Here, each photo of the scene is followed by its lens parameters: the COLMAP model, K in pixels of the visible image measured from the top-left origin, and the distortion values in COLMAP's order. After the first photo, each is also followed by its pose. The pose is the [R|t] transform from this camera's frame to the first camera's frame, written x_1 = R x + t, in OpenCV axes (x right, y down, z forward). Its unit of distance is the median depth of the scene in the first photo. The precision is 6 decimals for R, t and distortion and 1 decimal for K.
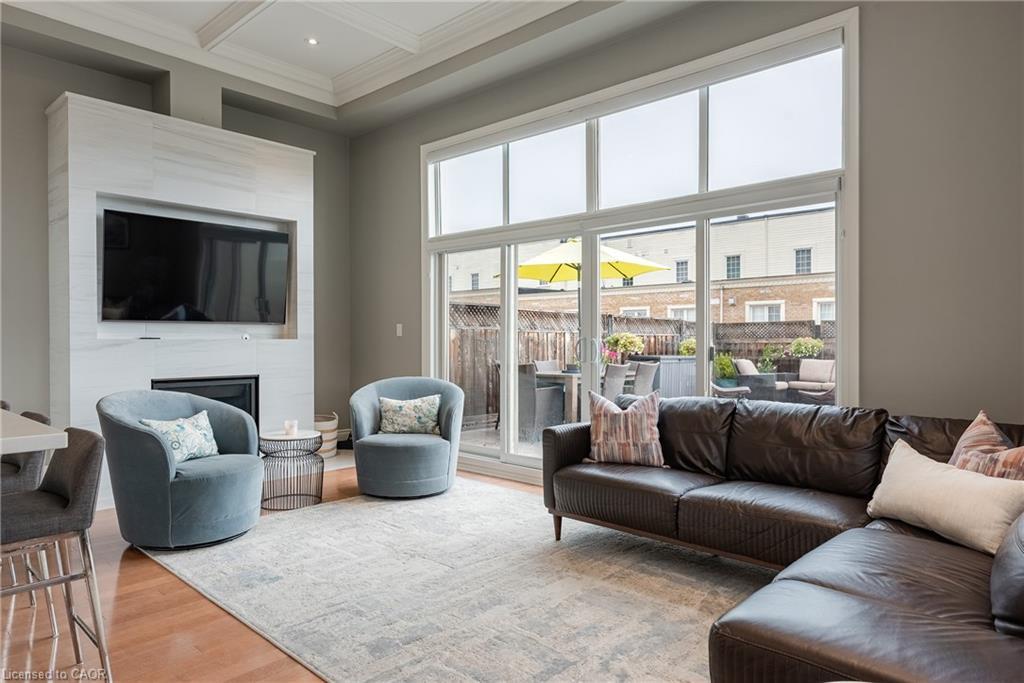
lens RADIAL K [[630.7, 0, 509.2], [0, 630.7, 342.9], [0, 0, 1]] dist [0.005969, 0.004450]
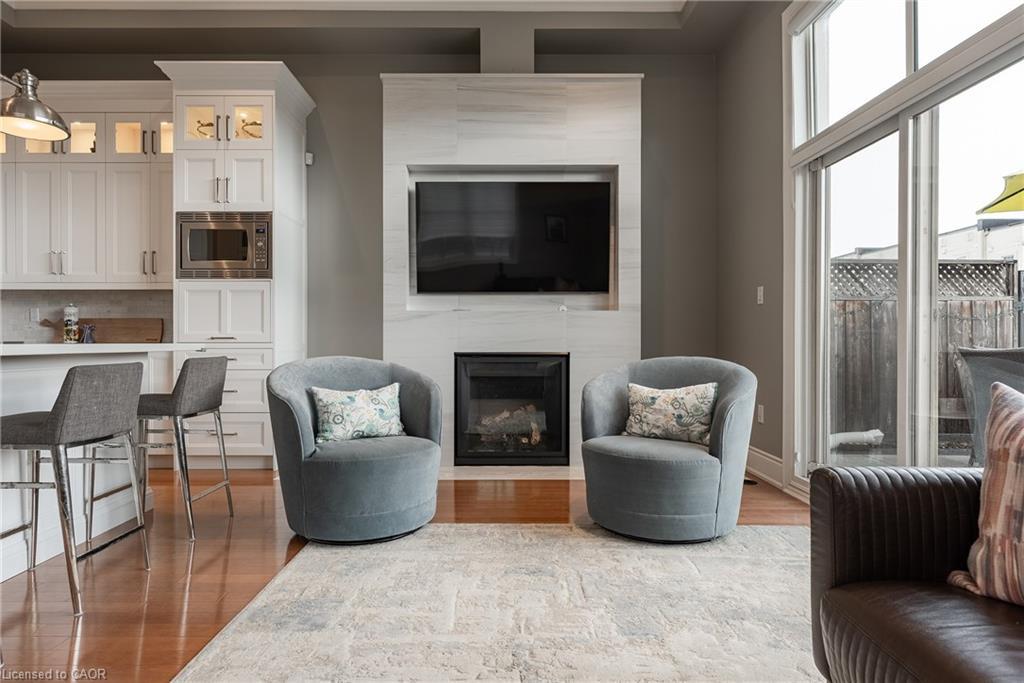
lens RADIAL K [[590.3, 0, 510.2], [0, 590.3, 343.2], [0, 0, 1]] dist [-0.000133, -0.000810]
pose [[0.679725, 0.003140, -0.733460, 0.155749], [-0.004874, 0.999988, -0.000236, 0.045837], [0.733451, 0.003736, 0.679732, 0.478803]]
